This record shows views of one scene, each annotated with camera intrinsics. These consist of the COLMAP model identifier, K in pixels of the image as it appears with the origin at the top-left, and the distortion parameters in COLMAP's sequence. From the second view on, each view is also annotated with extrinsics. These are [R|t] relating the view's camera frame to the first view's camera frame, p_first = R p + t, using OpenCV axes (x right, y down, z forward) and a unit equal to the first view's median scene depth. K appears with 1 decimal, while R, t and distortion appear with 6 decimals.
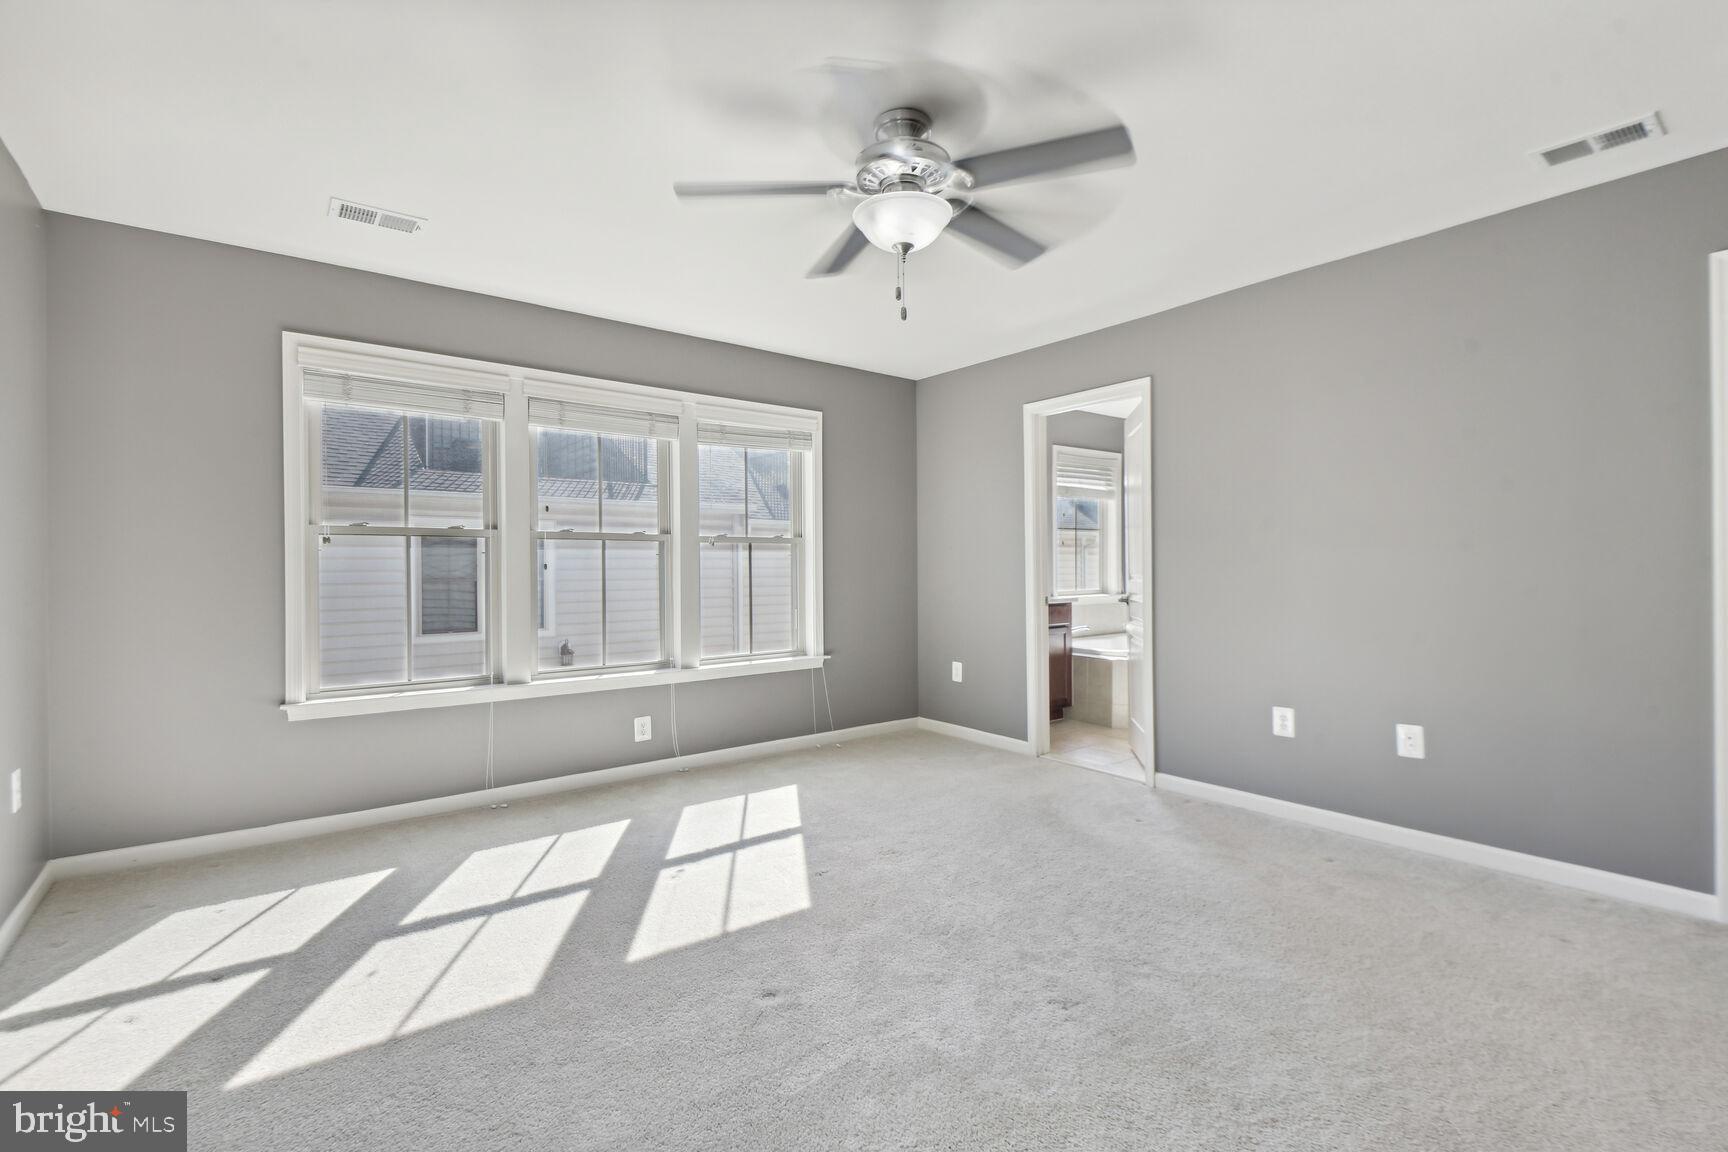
lens RADIAL K [[775.2, 0, 879.3], [0, 775.2, 572.6], [0, 0, 1]] dist [0.002978, -0.000669]
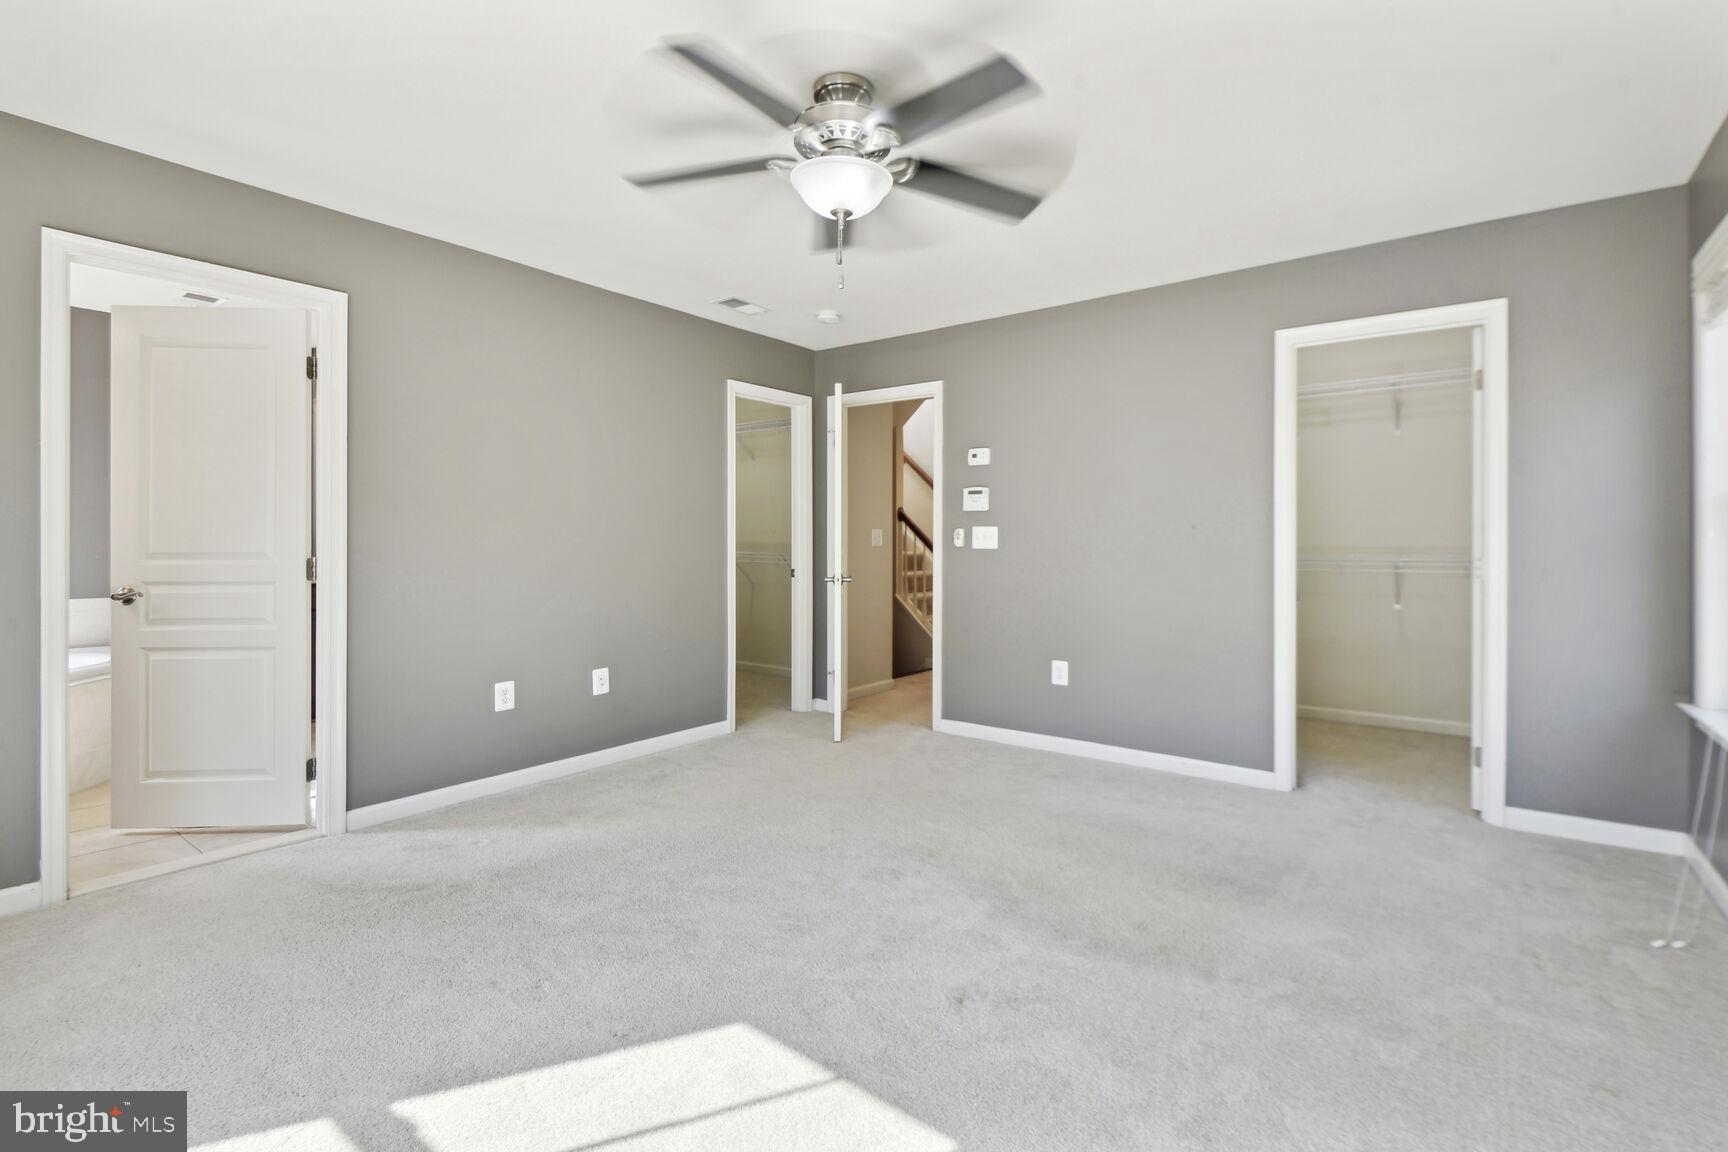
lens RADIAL K [[785.7, 0, 885.2], [0, 785.7, 548.1], [0, 0, 1]] dist [0.005414, -0.000219]
pose [[-0.255744, -0.002545, 0.966741, -0.701818], [0.001445, 0.999994, 0.003015, -0.004869], [-0.966743, 0.002168, -0.255739, 0.906409]]
